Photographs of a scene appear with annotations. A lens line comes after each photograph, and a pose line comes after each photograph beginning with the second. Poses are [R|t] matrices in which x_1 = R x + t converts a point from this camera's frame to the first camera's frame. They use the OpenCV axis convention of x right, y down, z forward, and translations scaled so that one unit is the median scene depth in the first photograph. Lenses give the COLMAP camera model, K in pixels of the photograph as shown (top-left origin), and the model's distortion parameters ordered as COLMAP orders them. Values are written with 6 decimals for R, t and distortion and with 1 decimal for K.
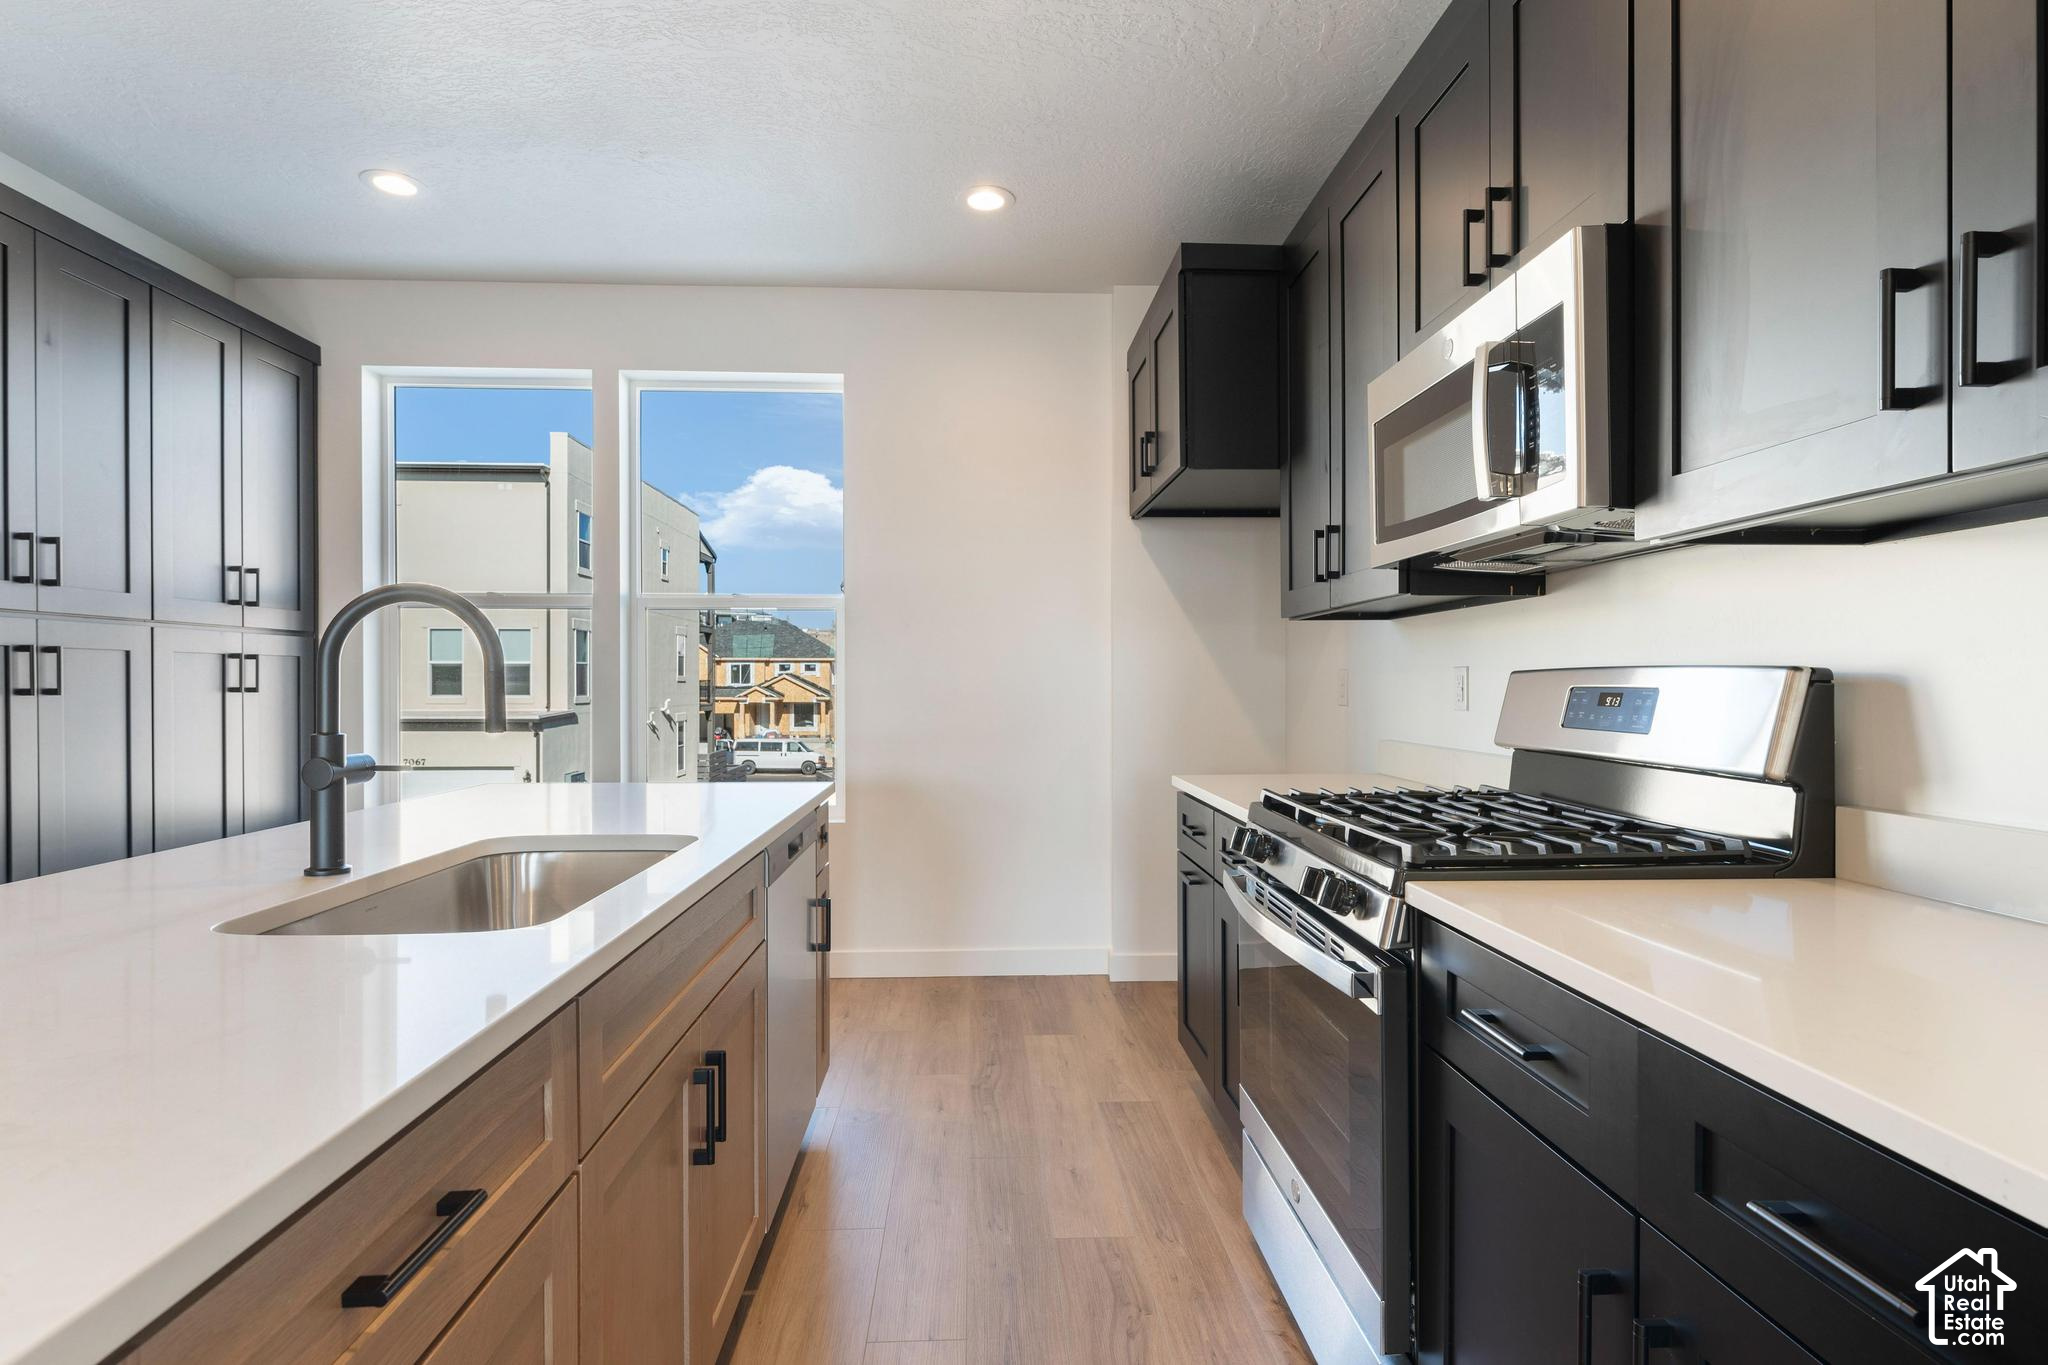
lens RADIAL K [[987.4, 0, 1022.6], [0, 987.4, 686.2], [0, 0, 1]] dist [-0.004382, -0.003116]
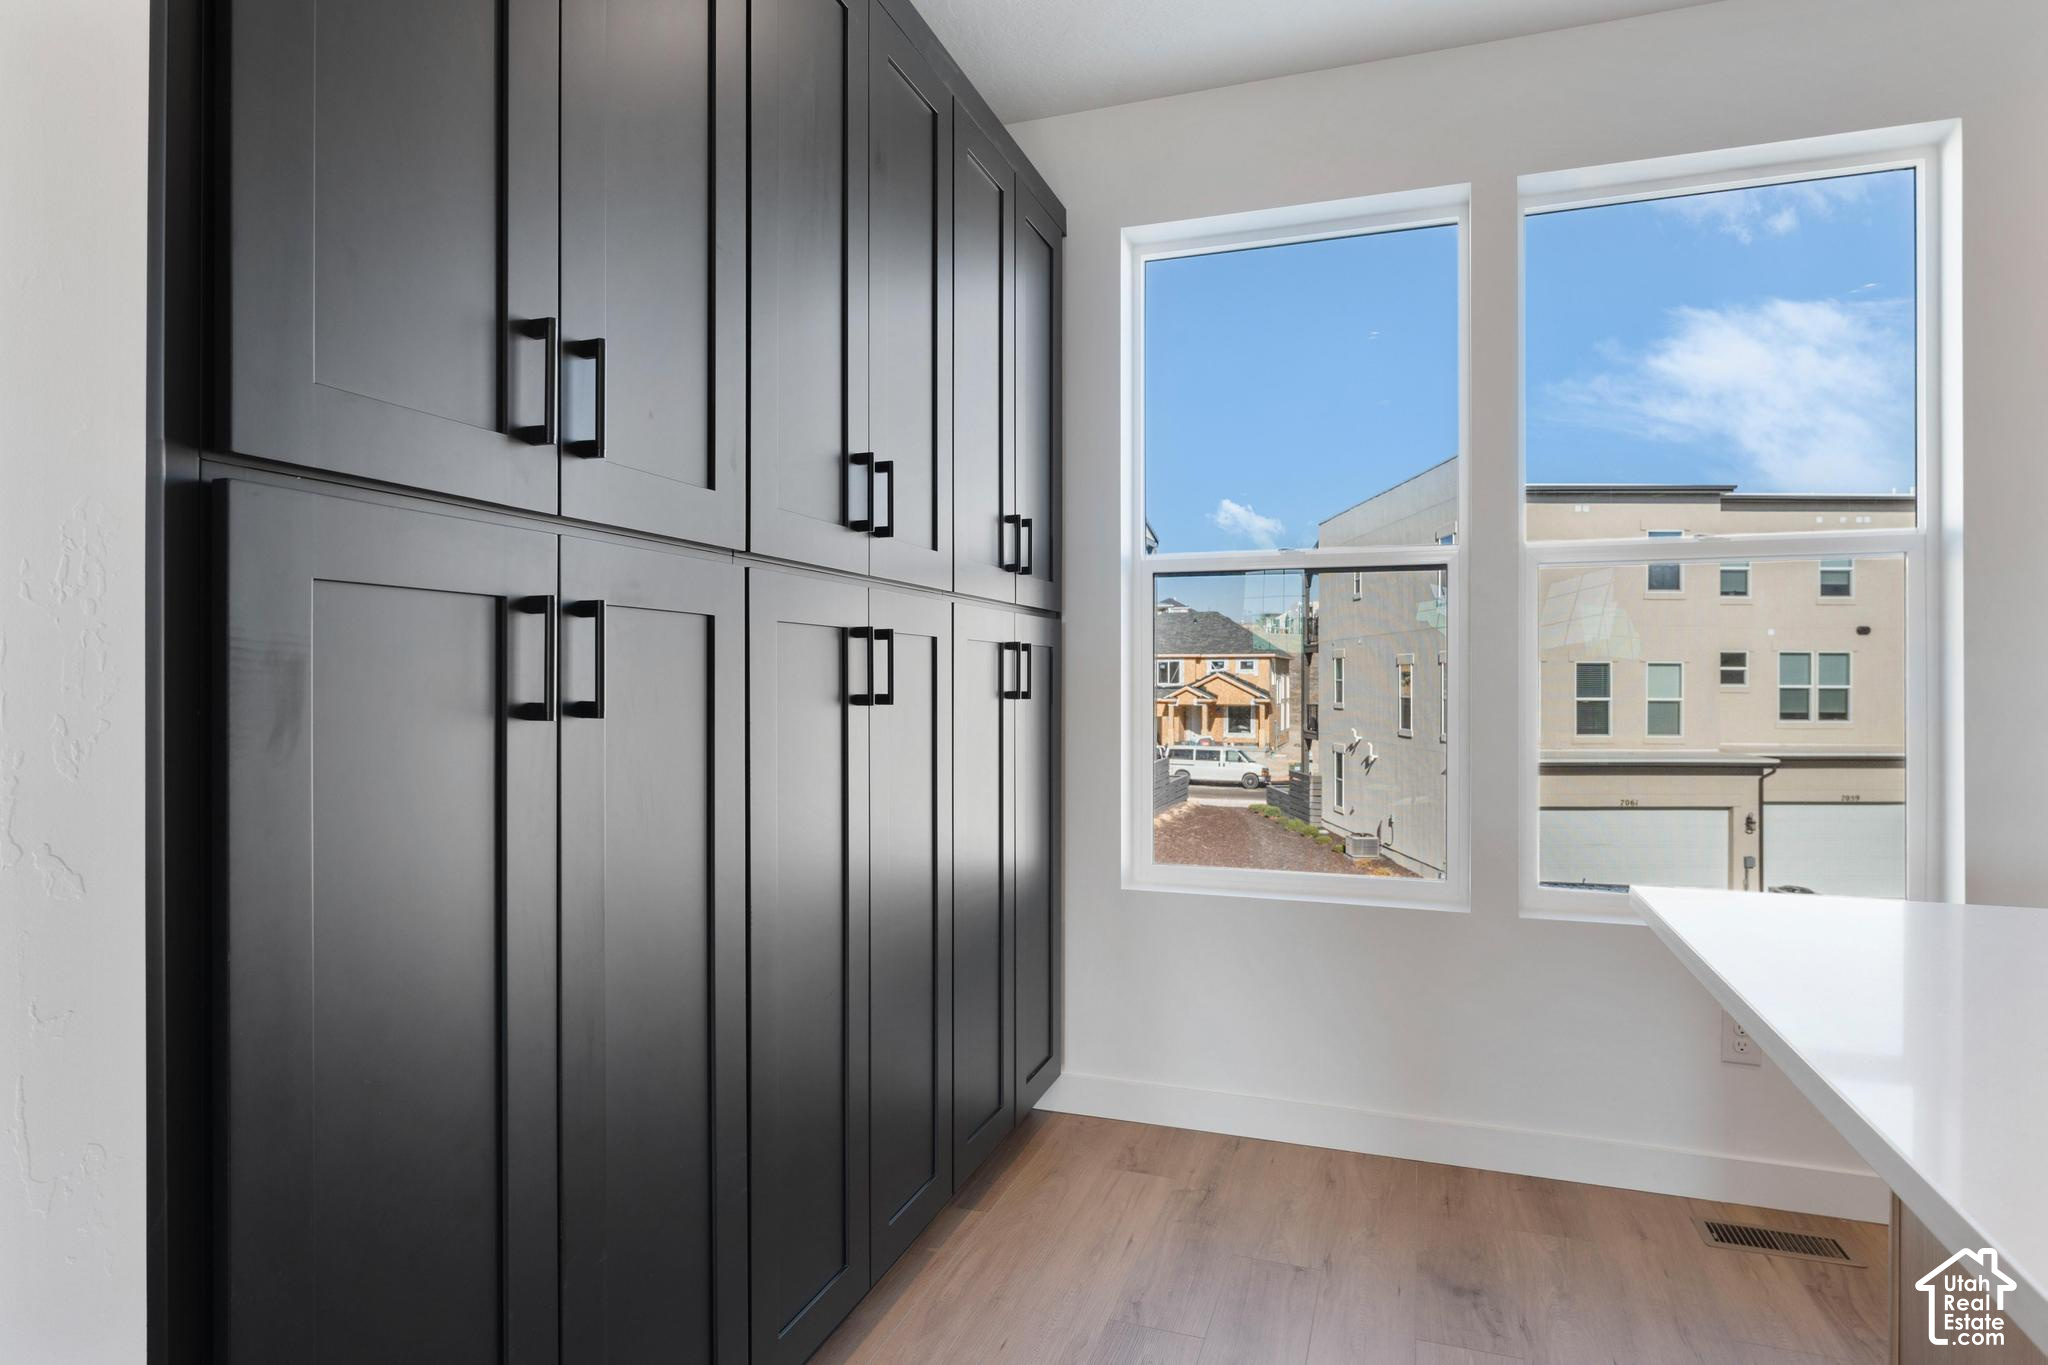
lens RADIAL K [[1119.4, 0, 1032.0], [0, 1119.4, 681.8], [0, 0, 1]] dist [-0.000877, -0.001294]
pose [[0.930007, 0.002535, -0.367532, -0.593608], [-0.003954, 0.999987, -0.003107, -0.004379], [0.367519, 0.004343, 0.930006, 0.328472]]
